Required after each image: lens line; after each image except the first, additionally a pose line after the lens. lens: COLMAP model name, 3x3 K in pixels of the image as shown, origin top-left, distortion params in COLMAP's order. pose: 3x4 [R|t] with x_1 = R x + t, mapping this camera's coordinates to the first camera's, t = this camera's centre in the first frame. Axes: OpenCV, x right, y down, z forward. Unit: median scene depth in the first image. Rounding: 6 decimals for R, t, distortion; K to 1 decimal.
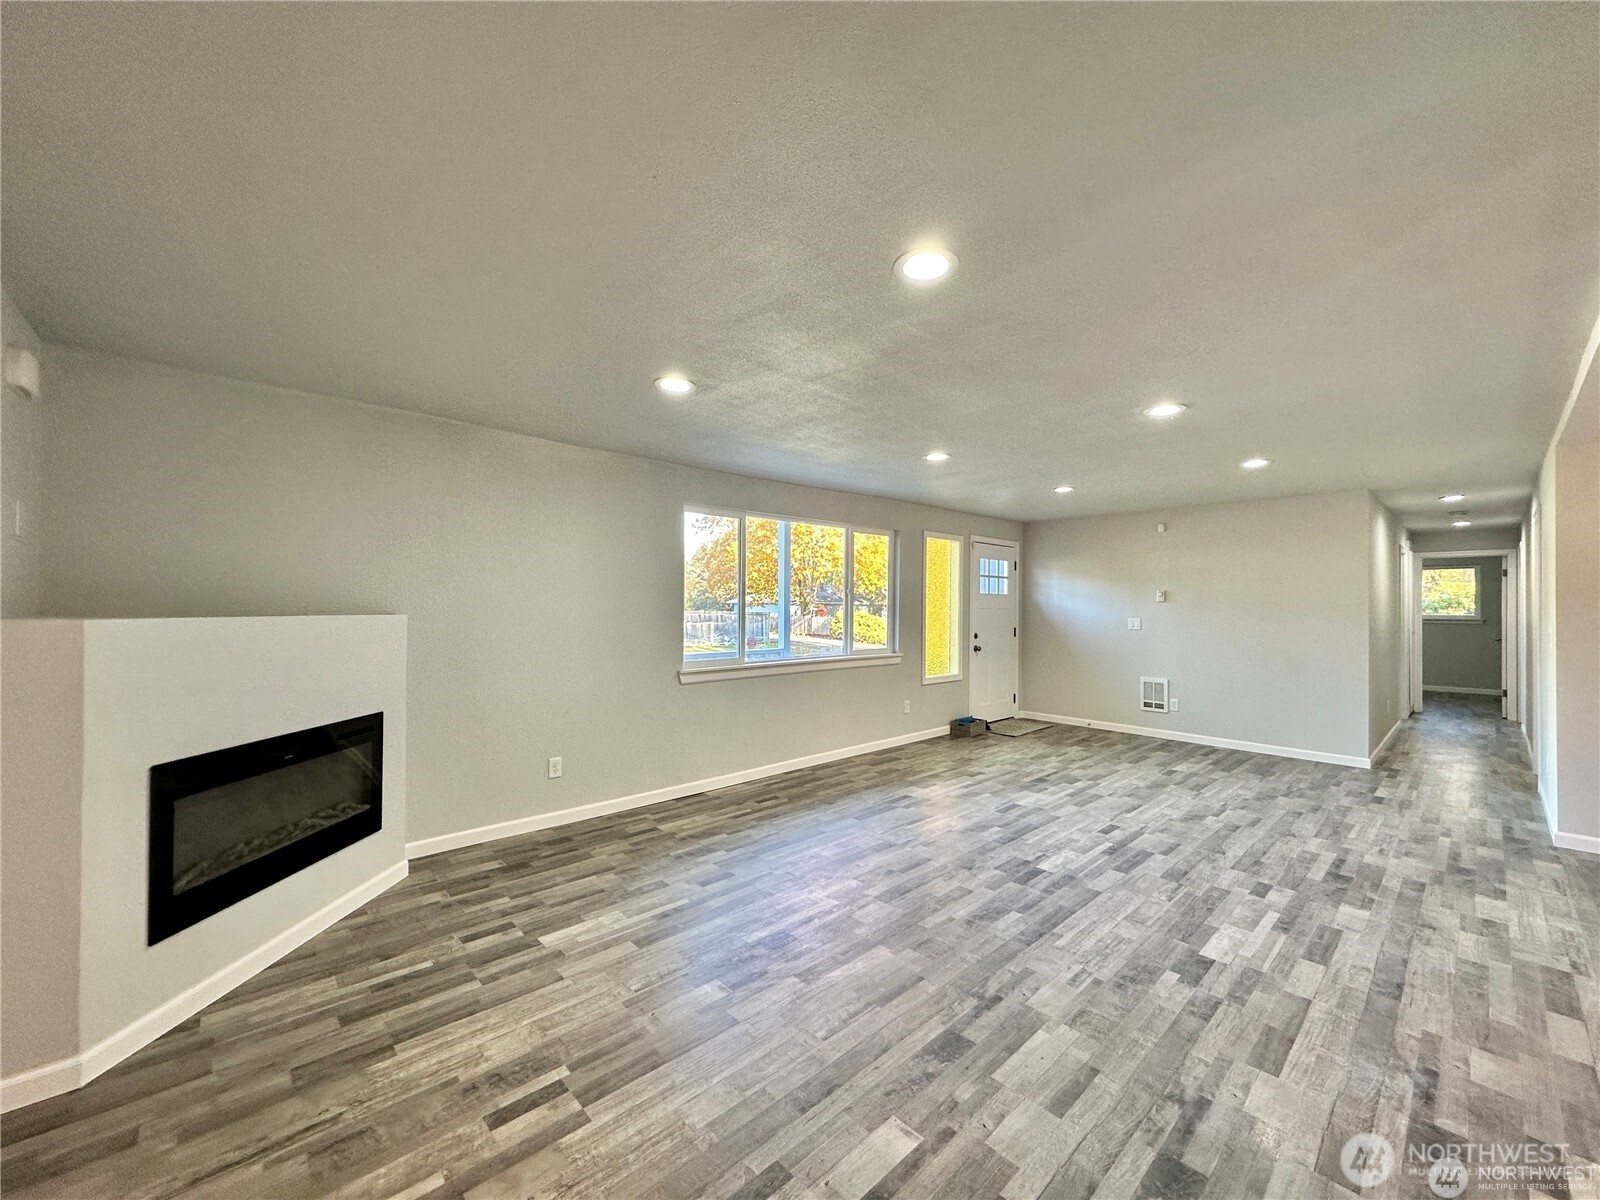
lens RADIAL K [[640.9, 0, 798.6], [0, 640.9, 602.4], [0, 0, 1]] dist [-0.000030, 0.000006]
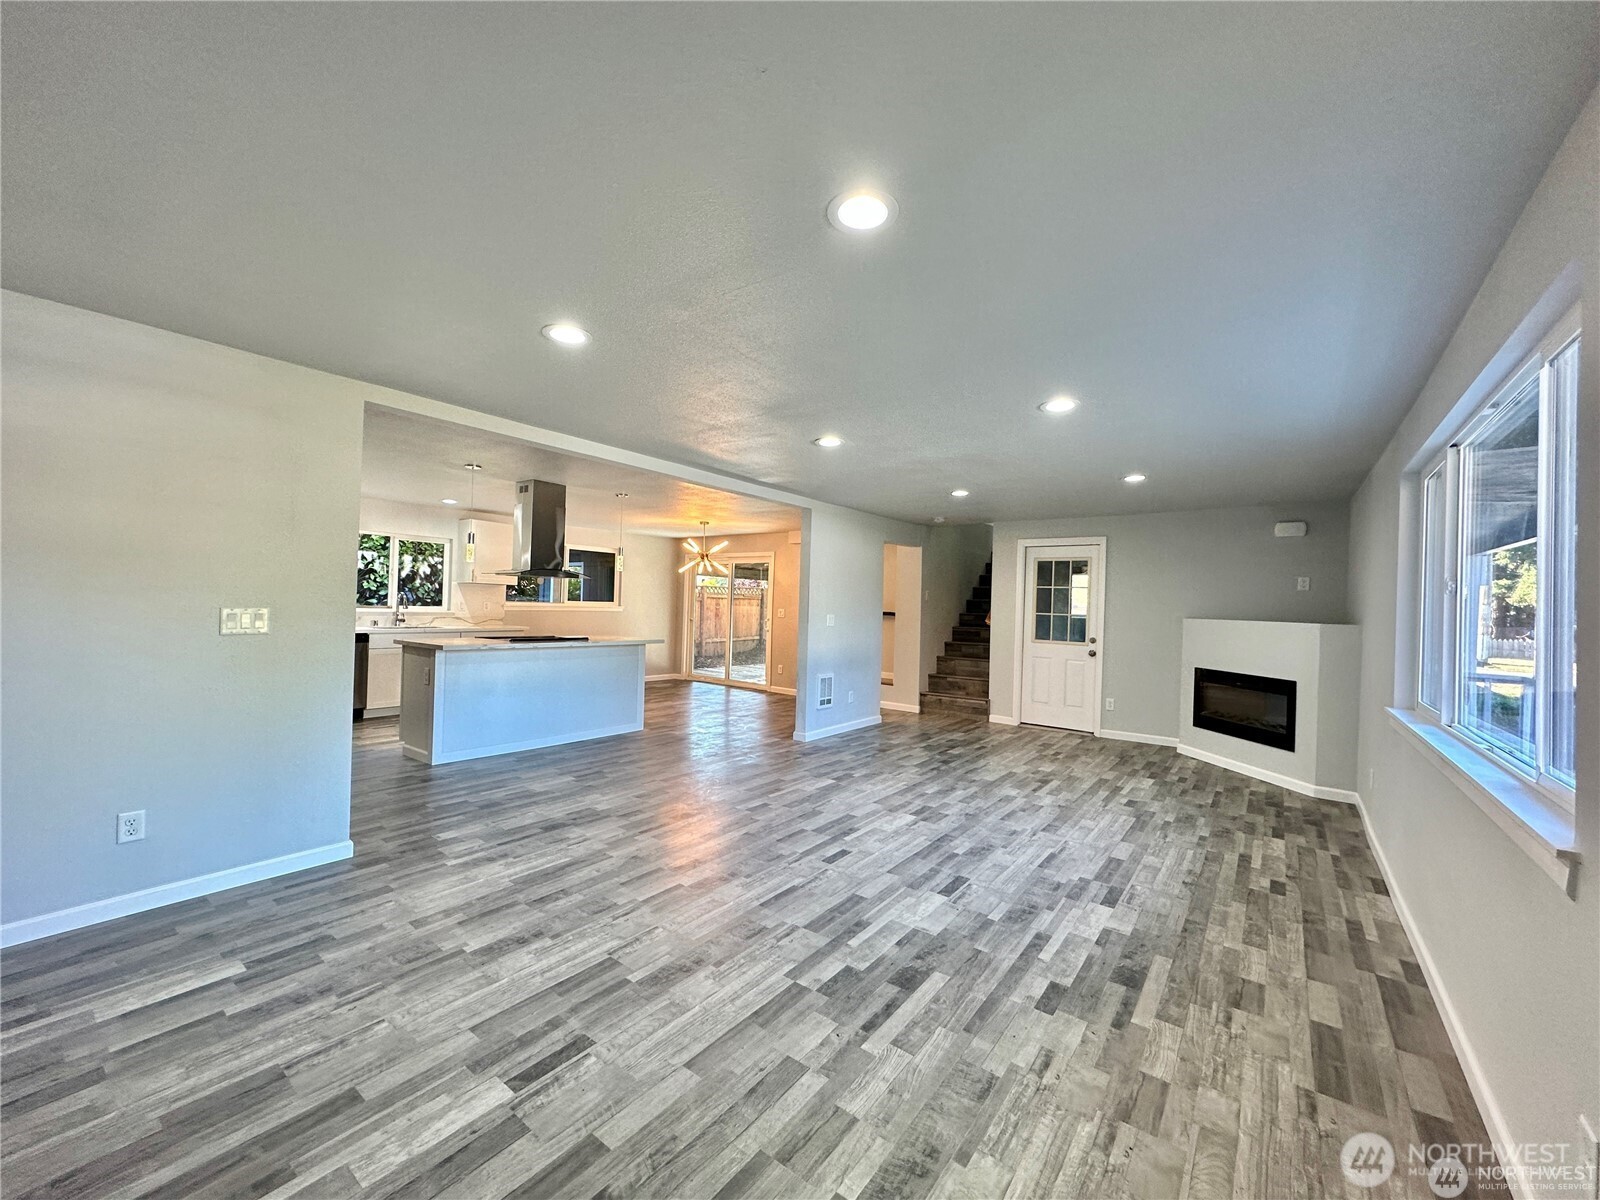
lens RADIAL K [[640.9, 0, 802.9], [0, 640.9, 598.7], [0, 0, 1]] dist [-0.000030, 0.000006]
pose [[-0.983143, -0.036848, -0.179086, 0.712924], [-0.034872, 0.999291, -0.014170, 0.019475], [0.179481, -0.007686, -0.983731, 1.887331]]
